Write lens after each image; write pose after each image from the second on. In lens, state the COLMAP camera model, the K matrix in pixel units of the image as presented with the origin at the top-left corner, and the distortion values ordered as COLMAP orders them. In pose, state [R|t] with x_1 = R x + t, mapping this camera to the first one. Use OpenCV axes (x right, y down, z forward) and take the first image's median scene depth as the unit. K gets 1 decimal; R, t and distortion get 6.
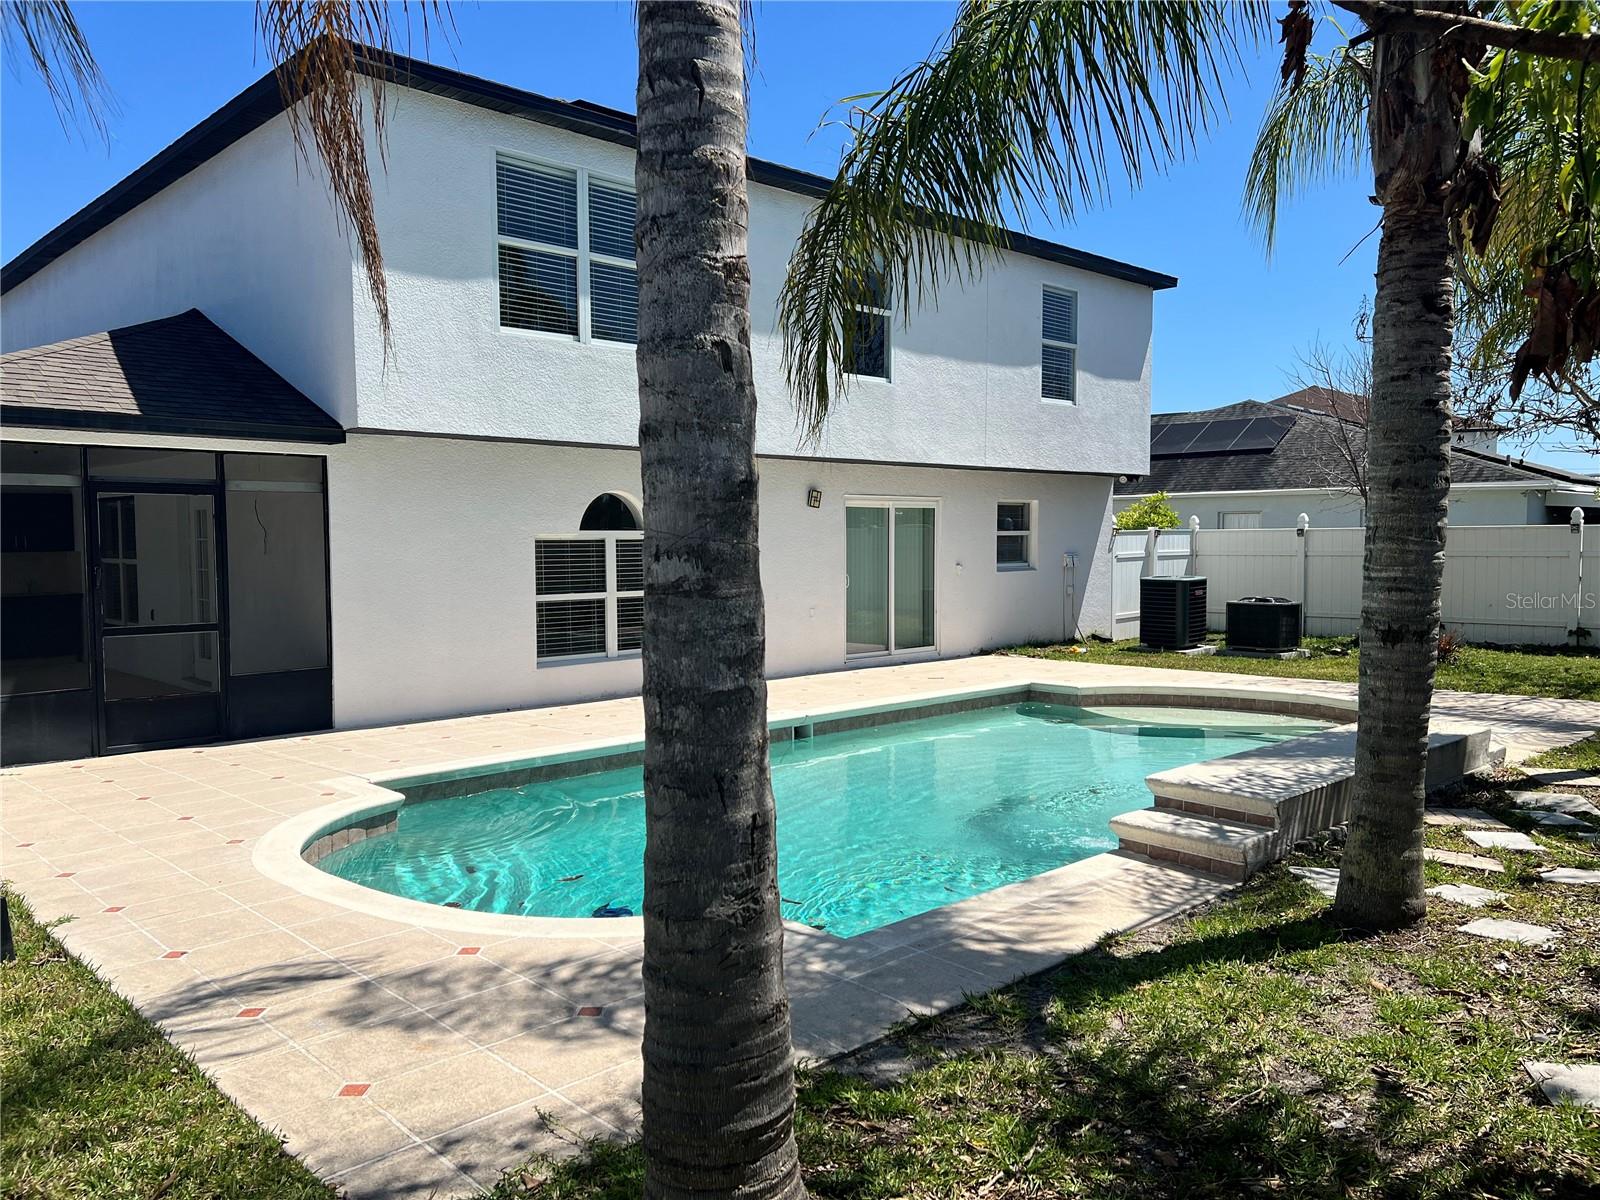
lens RADIAL K [[1200.0, 0, 794.1], [0, 1200.0, 612.8], [0, 0, 1]] dist [0.024323, -0.006858]
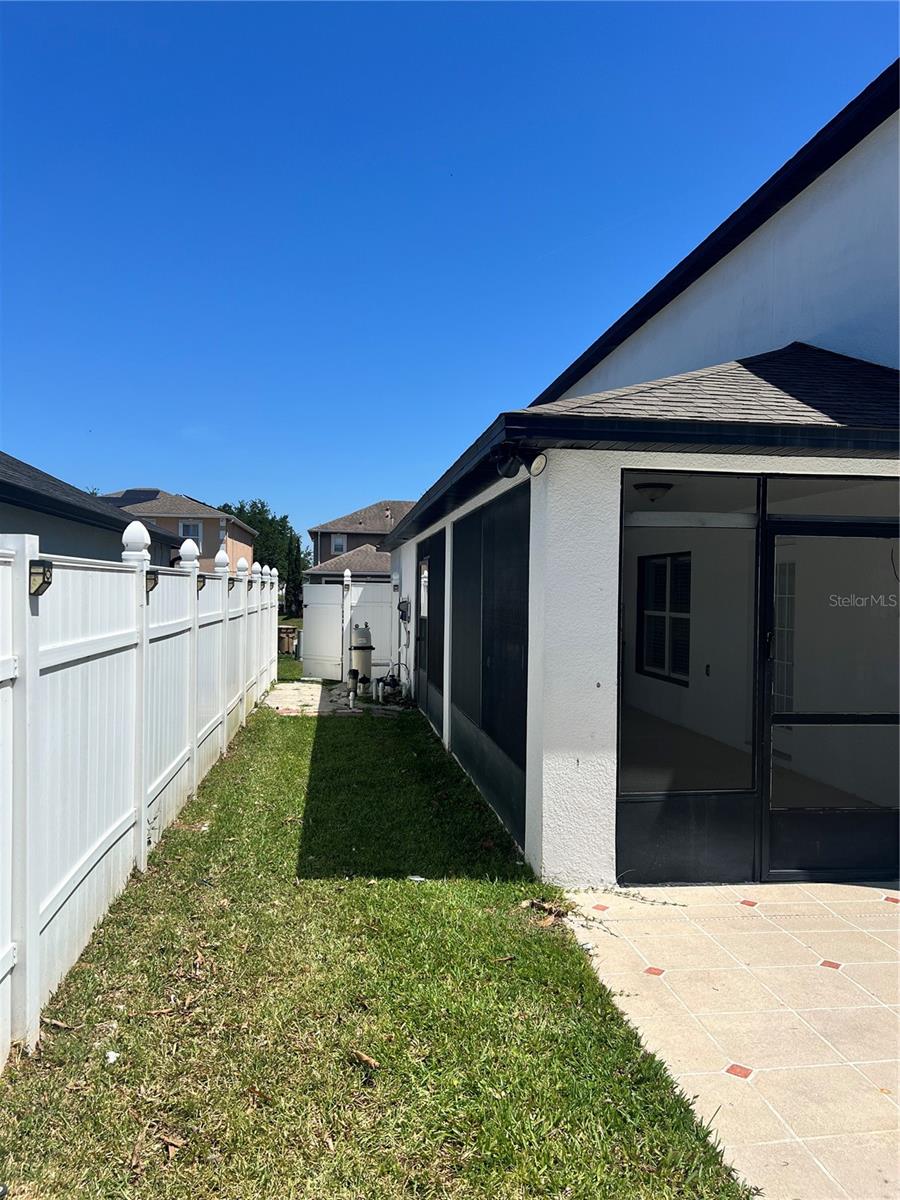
lens RADIAL K [[900.0, 0, 451.7], [0, 900.0, 598.7], [0, 0, 1]] dist [0.024323, -0.006858]
pose [[0.807431, 0.022031, -0.589551, -0.396302], [-0.054943, 0.997768, -0.037963, -0.025638], [0.587399, 0.063044, 0.806838, 0.413228]]
